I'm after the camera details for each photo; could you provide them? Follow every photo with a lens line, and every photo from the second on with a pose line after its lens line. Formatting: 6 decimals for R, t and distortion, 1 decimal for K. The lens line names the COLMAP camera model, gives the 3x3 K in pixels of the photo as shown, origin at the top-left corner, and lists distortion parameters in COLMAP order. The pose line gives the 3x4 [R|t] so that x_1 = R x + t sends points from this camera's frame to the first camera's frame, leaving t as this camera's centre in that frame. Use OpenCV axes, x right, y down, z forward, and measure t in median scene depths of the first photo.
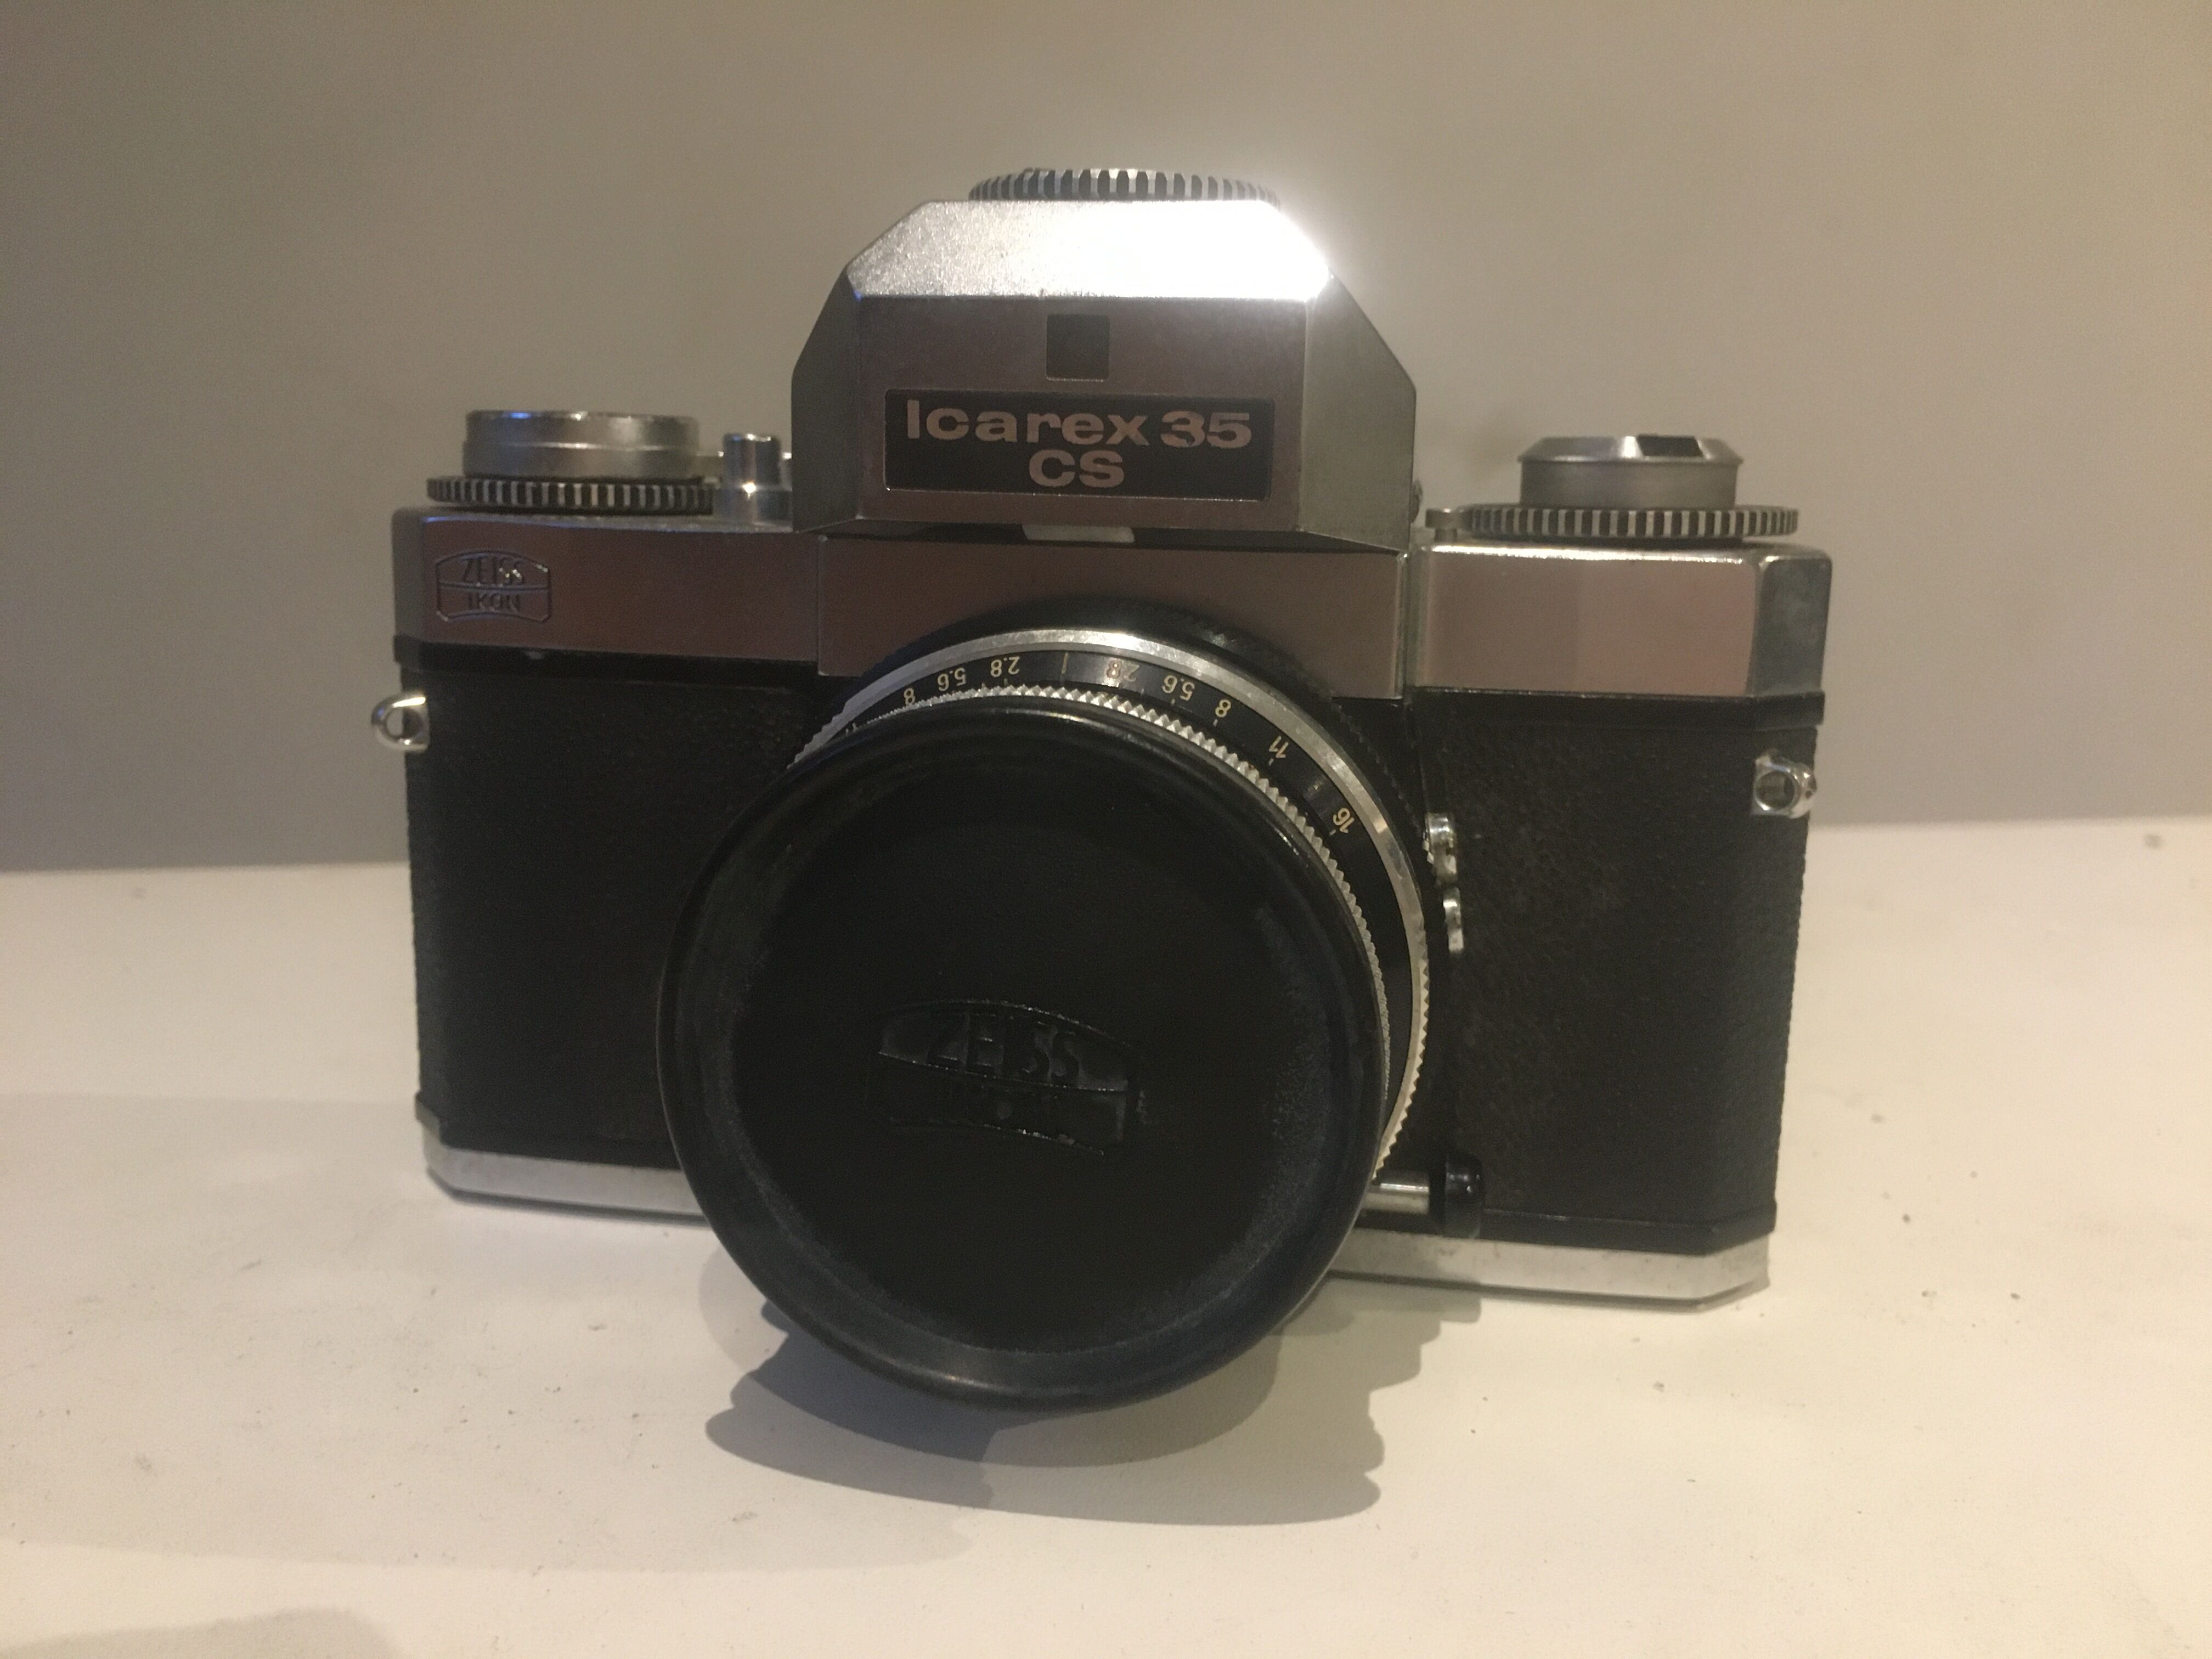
lens RADIAL K [[1907.5, 0, 1106.7], [0, 1907.5, 824.0], [0, 0, 1]] dist [0.009420, 0.003905]
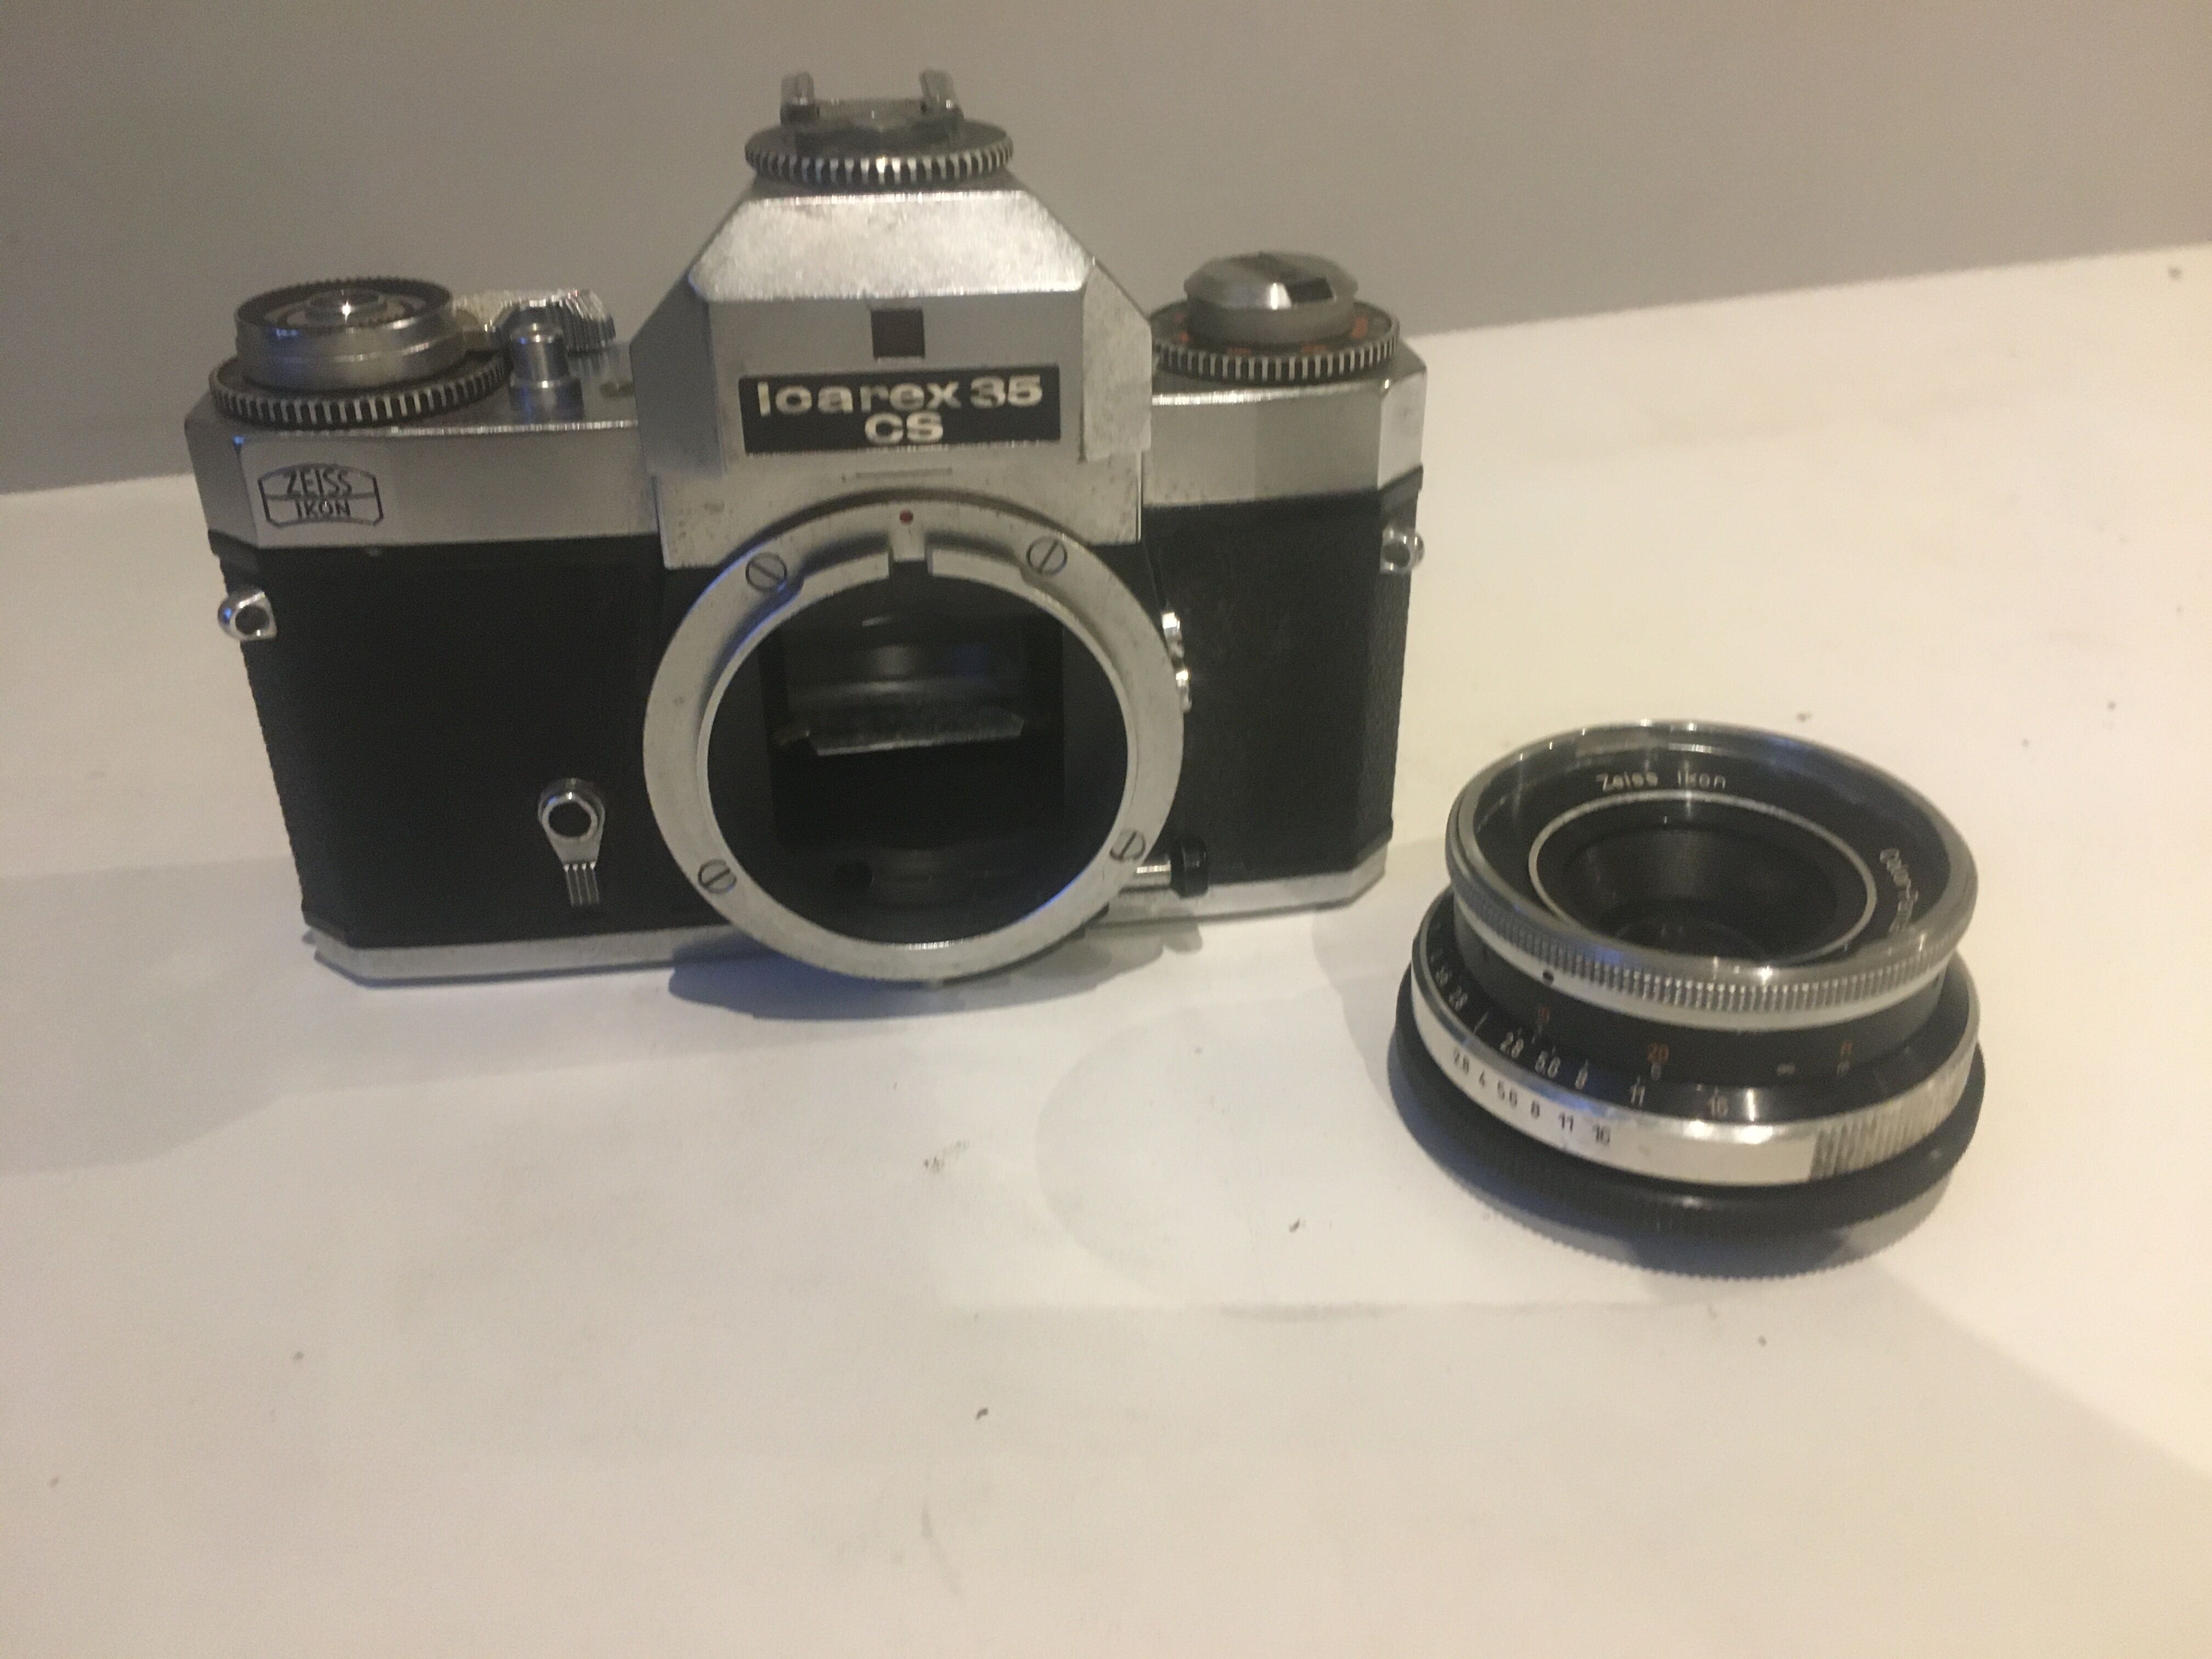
lens RADIAL K [[1906.0, 0, 1098.5], [0, 1906.0, 831.7], [0, 0, 1]] dist [0.013108, 0.002994]
pose [[0.952590, -0.172645, 0.250530, -0.218591], [0.079944, 0.936514, 0.341395, -0.306715], [-0.293565, -0.305181, 0.905916, -0.214835]]
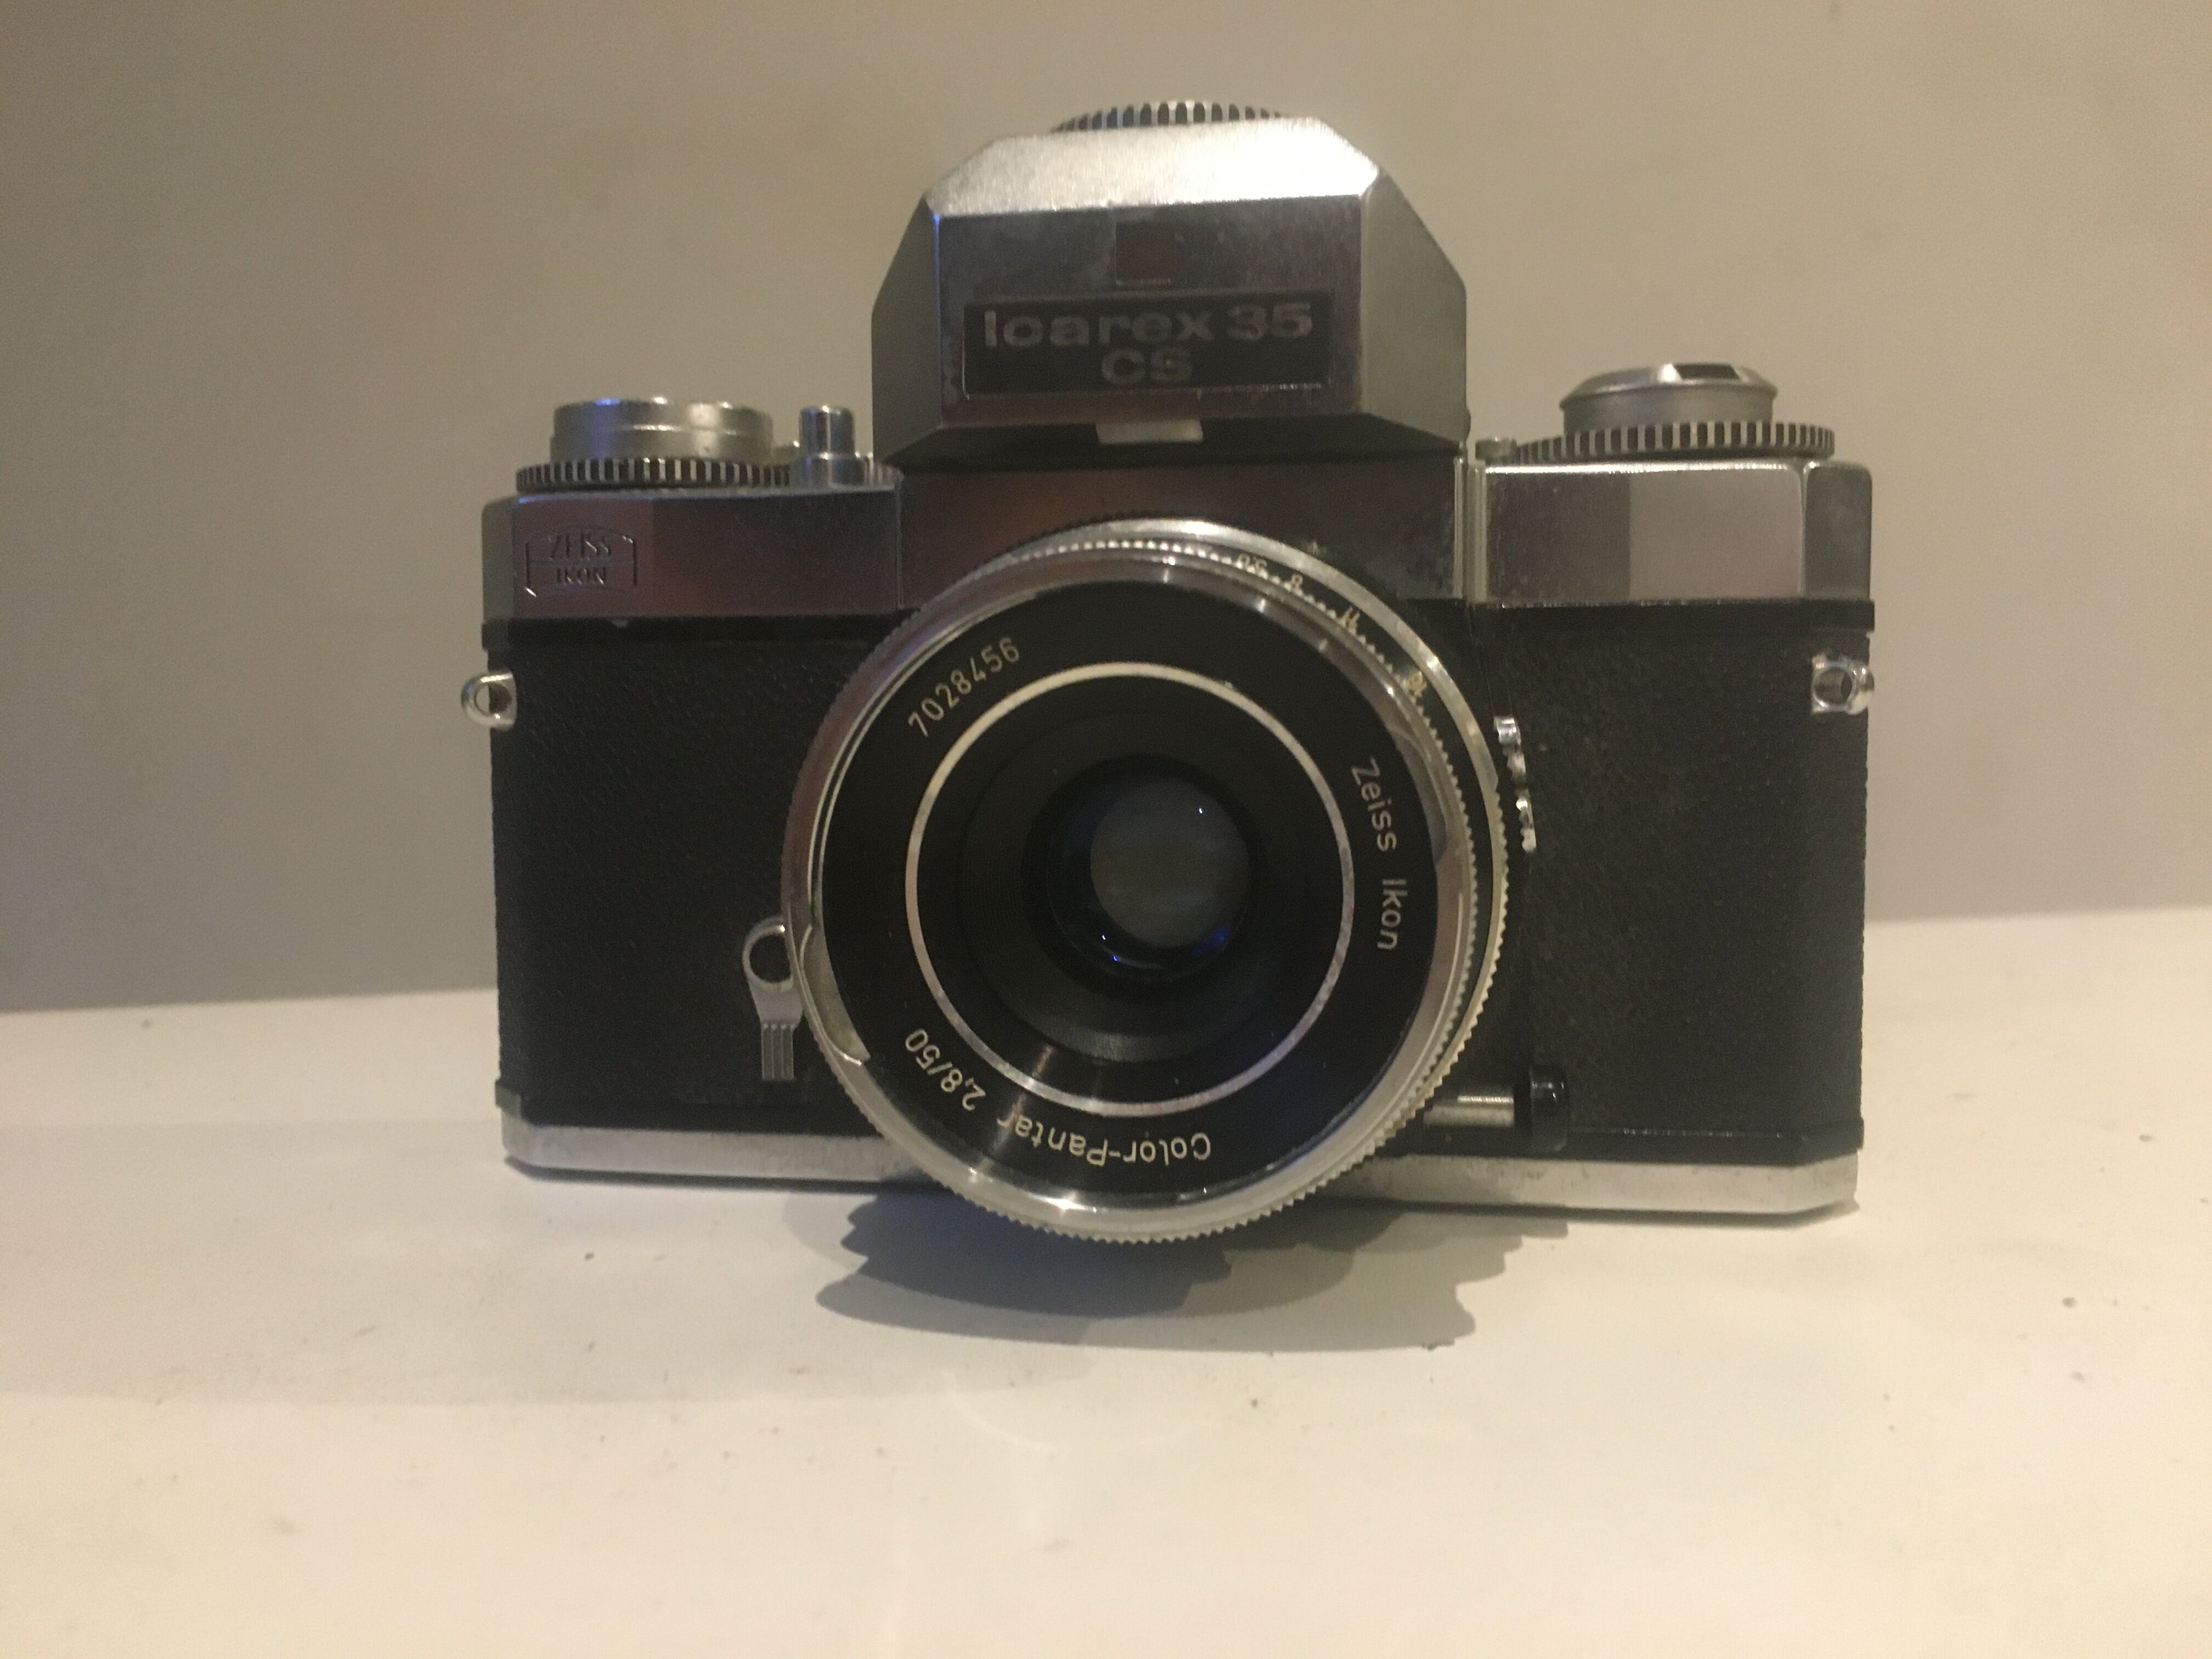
lens RADIAL K [[1906.0, 0, 1098.5], [0, 1906.0, 831.7], [0, 0, 1]] dist [0.013108, 0.002994]
pose [[0.999450, -0.029775, -0.014621, -0.030017], [0.027803, 0.992344, -0.120332, 0.168301], [0.018092, 0.119859, 0.992626, -0.012828]]
